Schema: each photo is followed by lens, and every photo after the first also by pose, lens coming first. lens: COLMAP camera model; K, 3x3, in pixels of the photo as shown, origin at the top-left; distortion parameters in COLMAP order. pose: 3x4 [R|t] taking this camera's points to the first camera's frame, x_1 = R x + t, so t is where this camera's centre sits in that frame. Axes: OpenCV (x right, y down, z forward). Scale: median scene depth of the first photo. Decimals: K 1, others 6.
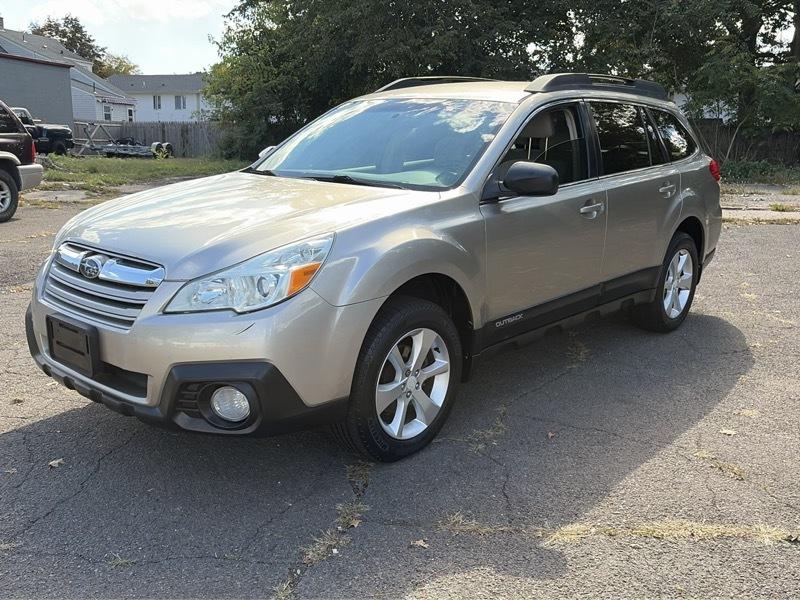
lens RADIAL K [[757.5, 0, 398.3], [0, 757.5, 301.5], [0, 0, 1]] dist [0.032226, -0.007927]
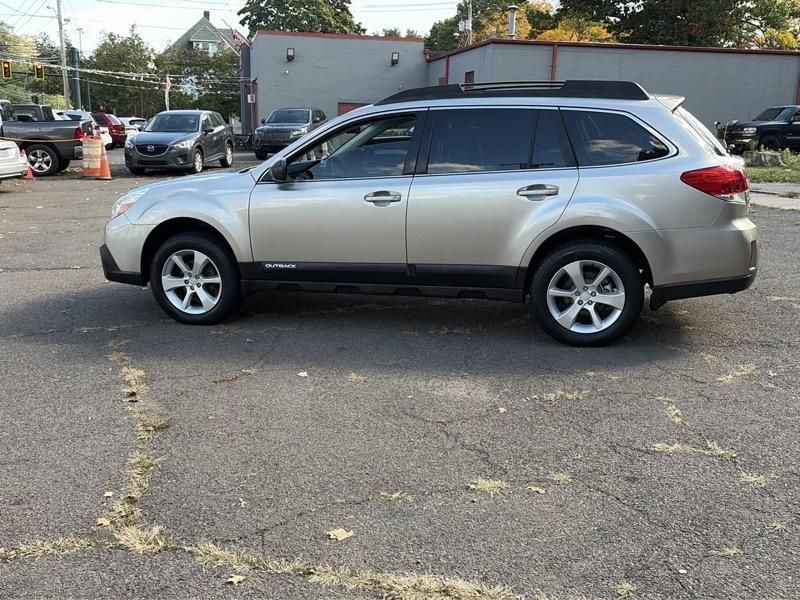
lens RADIAL K [[773.6, 0, 399.6], [0, 773.6, 270.4], [0, 0, 1]] dist [0.030765, 0.001291]
pose [[0.452789, 0.151112, -0.878719, 1.552976], [-0.185756, 0.979896, 0.072794, -0.116929], [0.872053, 0.130267, 0.471756, 0.502645]]
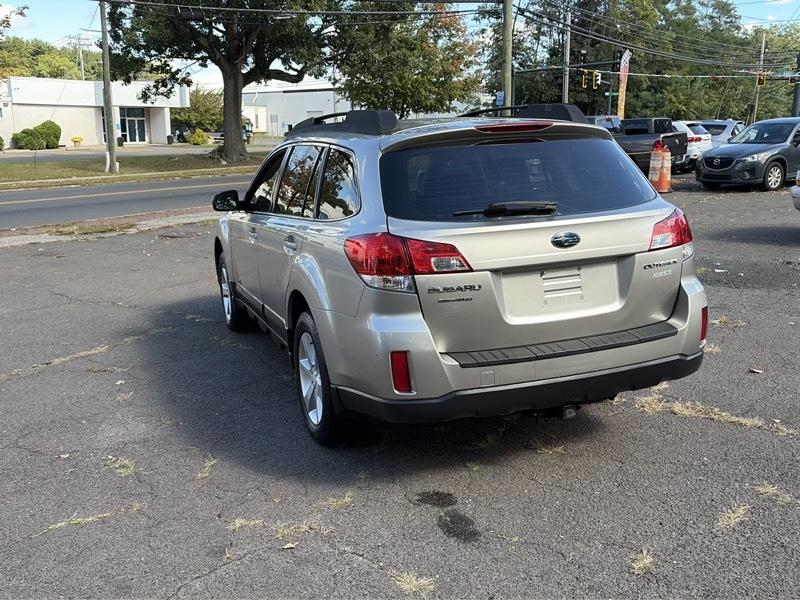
lens RADIAL K [[773.6, 0, 399.6], [0, 773.6, 270.4], [0, 0, 1]] dist [0.030765, 0.001291]
pose [[-0.453485, 0.146318, -0.879171, 1.403483], [-0.180191, 0.951010, 0.251218, -0.474302], [0.872859, 0.272342, -0.404904, 1.931532]]
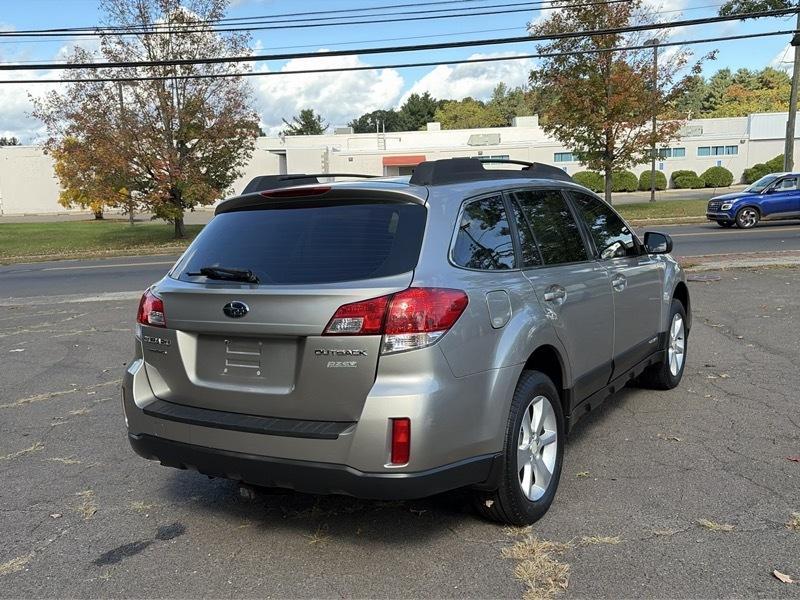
lens RADIAL K [[773.6, 0, 399.6], [0, 773.6, 270.4], [0, 0, 1]] dist [0.030765, 0.001291]
pose [[-0.985259, 0.044591, -0.165154, 0.492027], [-0.008229, 0.951958, 0.306119, -0.626654], [0.170870, 0.302966, -0.937558, 2.557091]]
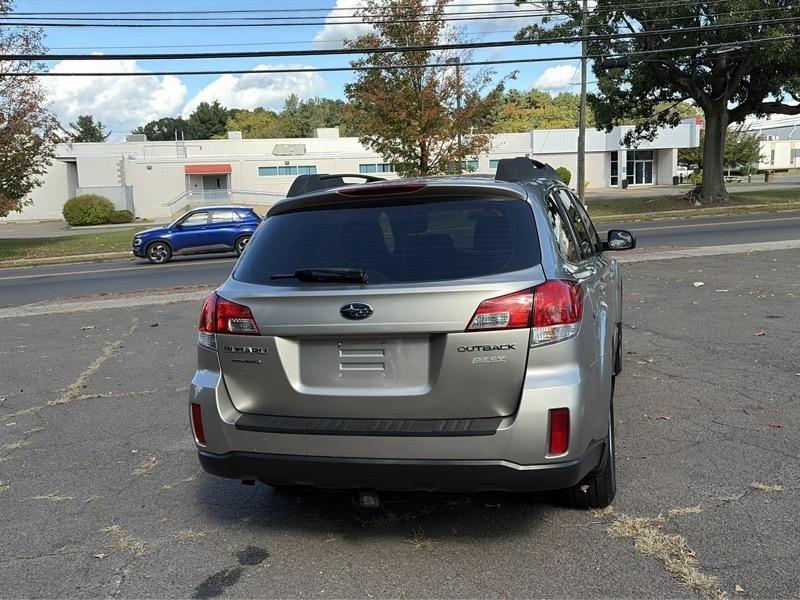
lens RADIAL K [[771.4, 0, 401.6], [0, 771.4, 266.5], [0, 0, 1]] dist [0.030708, -0.002884]
pose [[-0.905015, 0.067849, -0.419934, 0.832214], [-0.057936, 0.958338, 0.279699, -0.599324], [0.421416, 0.277461, -0.863379, 2.451454]]
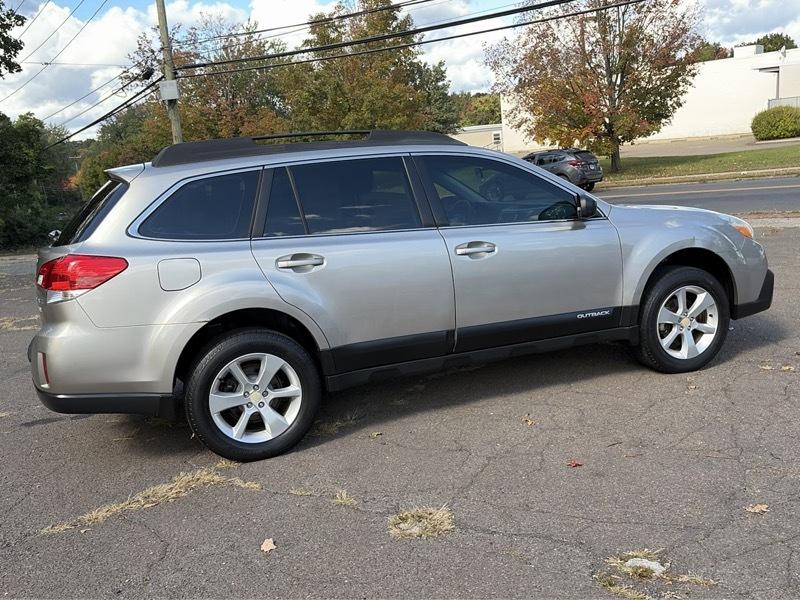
lens RADIAL K [[773.6, 0, 399.6], [0, 773.6, 270.4], [0, 0, 1]] dist [0.030765, 0.001291]
pose [[-0.886555, -0.003285, 0.462612, -0.519381], [0.171890, 0.926049, 0.335987, -0.617648], [-0.429505, 0.377390, -0.820428, 2.483397]]
